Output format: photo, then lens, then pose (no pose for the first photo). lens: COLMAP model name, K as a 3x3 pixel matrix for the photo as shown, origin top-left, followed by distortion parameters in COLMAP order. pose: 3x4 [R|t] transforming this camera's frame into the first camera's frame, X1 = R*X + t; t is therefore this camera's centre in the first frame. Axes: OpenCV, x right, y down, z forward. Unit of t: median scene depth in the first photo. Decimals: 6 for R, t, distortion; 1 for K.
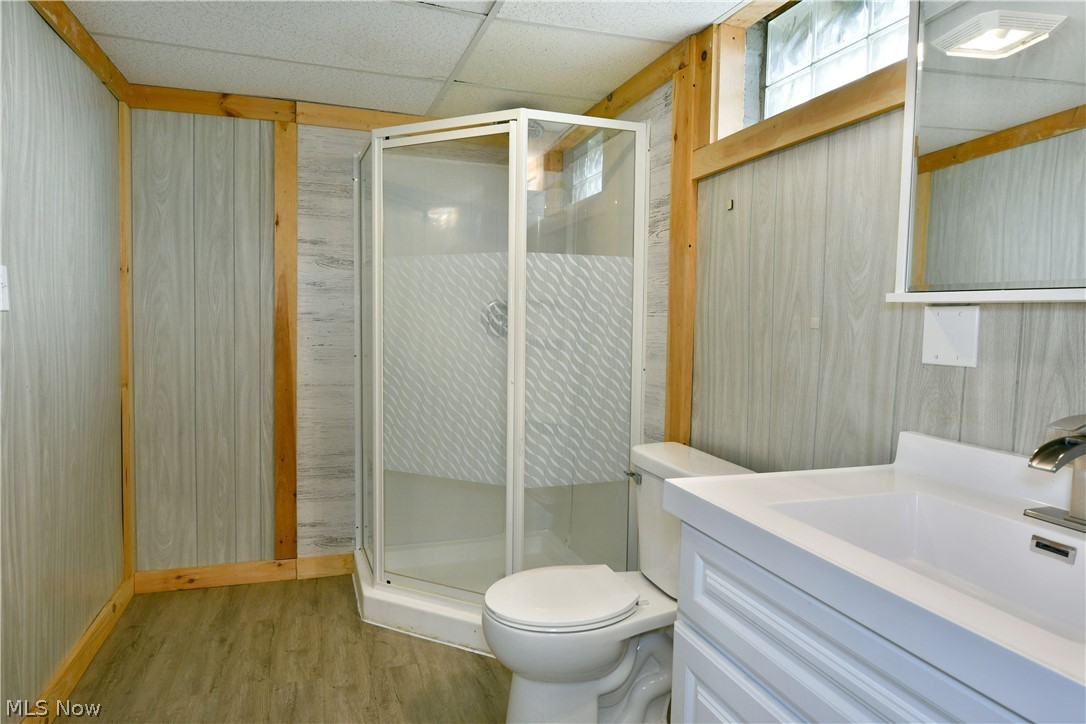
lens RADIAL K [[656.4, 0, 547.1], [0, 656.4, 357.6], [0, 0, 1]] dist [-0.011218, -0.005503]
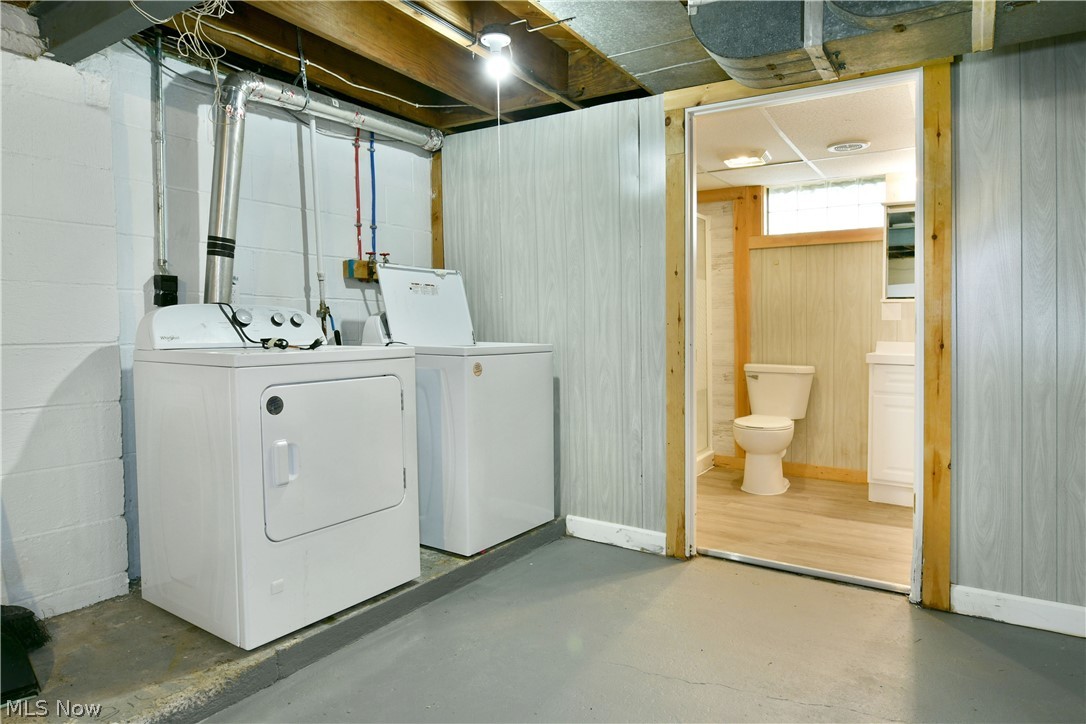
lens RADIAL K [[656.4, 0, 547.1], [0, 656.4, 357.6], [0, 0, 1]] dist [-0.011218, -0.005503]
pose [[0.782799, -0.034398, 0.621323, -1.825521], [0.040651, 0.999165, 0.004100, 0.074109], [-0.620945, 0.022047, 0.783544, -0.364867]]
